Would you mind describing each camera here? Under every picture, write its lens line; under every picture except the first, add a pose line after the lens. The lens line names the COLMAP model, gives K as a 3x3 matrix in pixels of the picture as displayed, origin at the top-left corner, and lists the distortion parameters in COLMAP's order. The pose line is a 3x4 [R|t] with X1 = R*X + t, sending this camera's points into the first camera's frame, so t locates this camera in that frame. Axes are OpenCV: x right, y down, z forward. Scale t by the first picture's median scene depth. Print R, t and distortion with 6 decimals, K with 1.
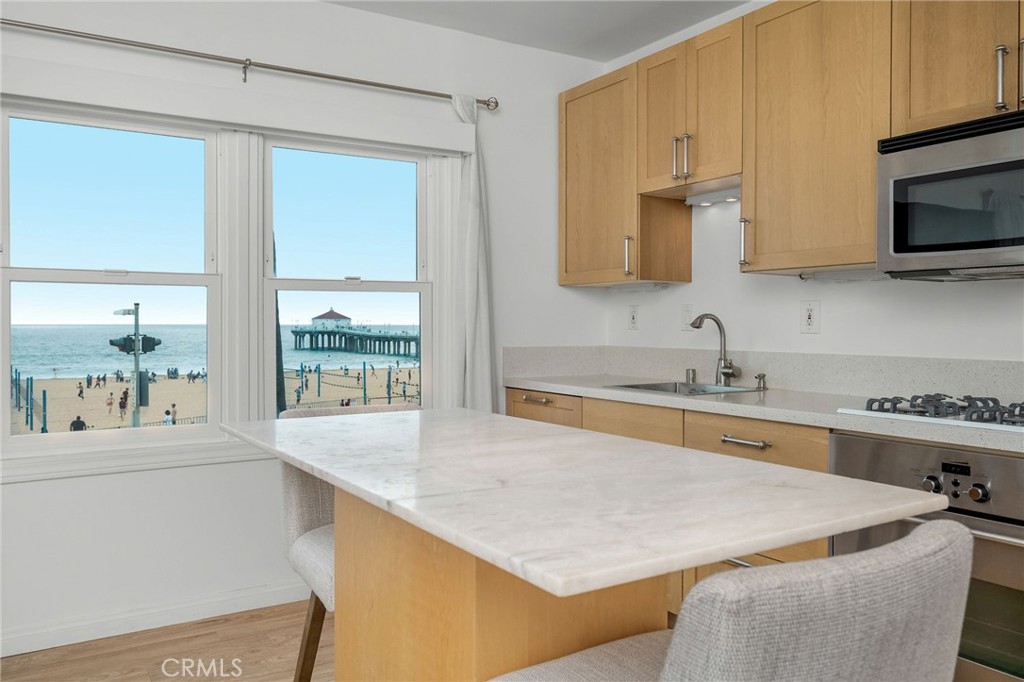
lens RADIAL K [[791.8, 0, 510.5], [0, 791.8, 332.9], [0, 0, 1]] dist [0.003186, -0.016493]
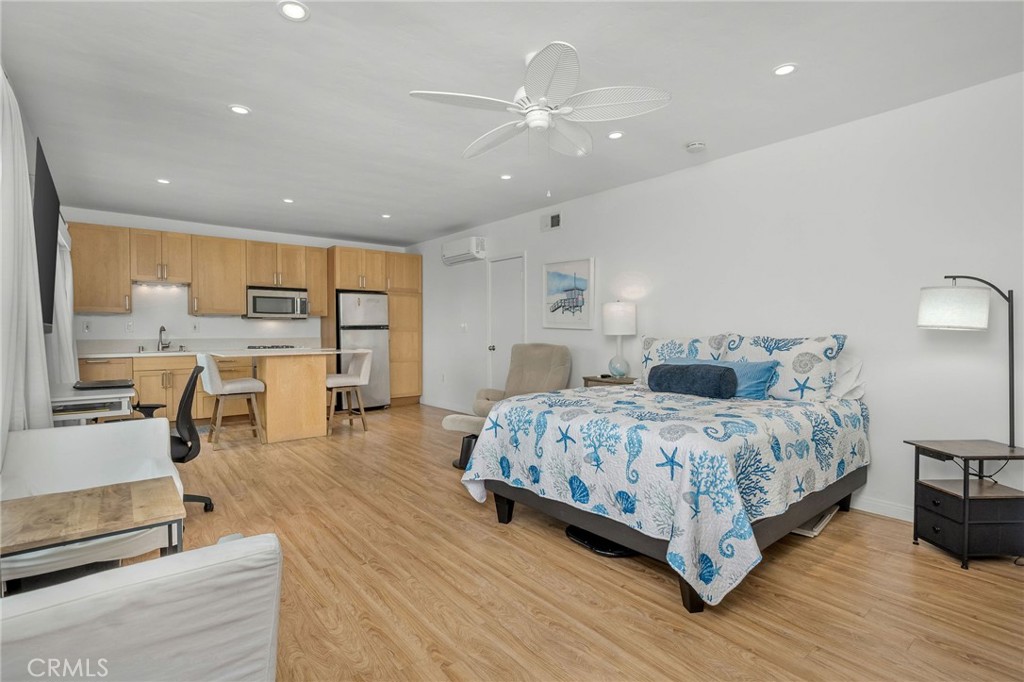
lens RADIAL K [[492.3, 0, 511.4], [0, 492.3, 339.4], [0, 0, 1]] dist [-0.001790, -0.000144]
pose [[-0.115052, -0.020835, 0.993141, -1.684141], [0.009881, 0.999707, 0.022117, -0.003191], [-0.993310, 0.012358, -0.114812, -0.052923]]
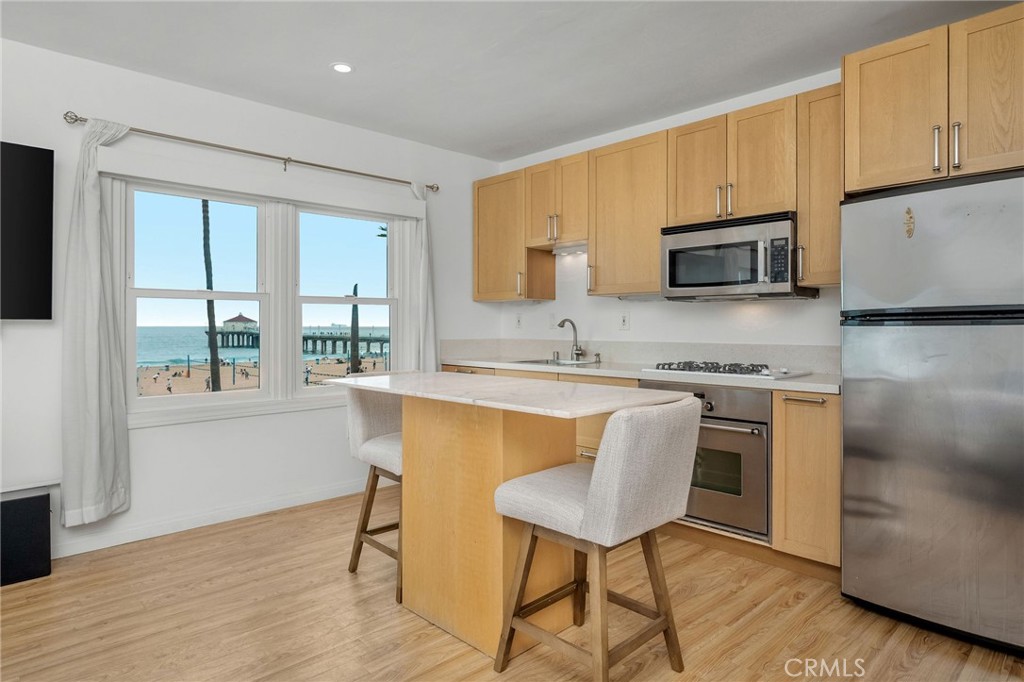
lens RADIAL K [[601.6, 0, 513.5], [0, 601.6, 334.7], [0, 0, 1]] dist [-0.000639, 0.000606]
pose [[0.978449, -0.004810, 0.206430, -0.135907], [0.004112, 0.999984, 0.003812, 0.004716], [-0.206445, -0.002881, 0.978454, -0.254919]]
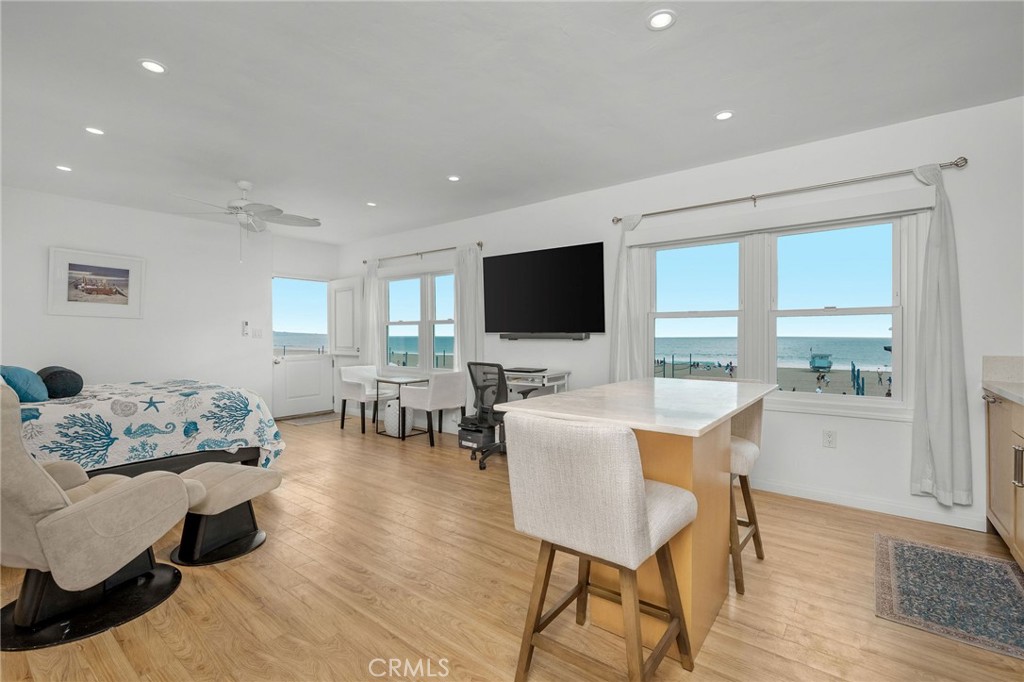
lens RADIAL K [[455.3, 0, 510.8], [0, 455.3, 338.2], [0, 0, 1]] dist [-0.000358, 0.000011]
pose [[0.340782, 0.005174, -0.940128, 0.472392], [-0.012479, 0.999922, 0.000980, 0.000891], [0.940060, 0.011398, 0.340820, 0.086075]]
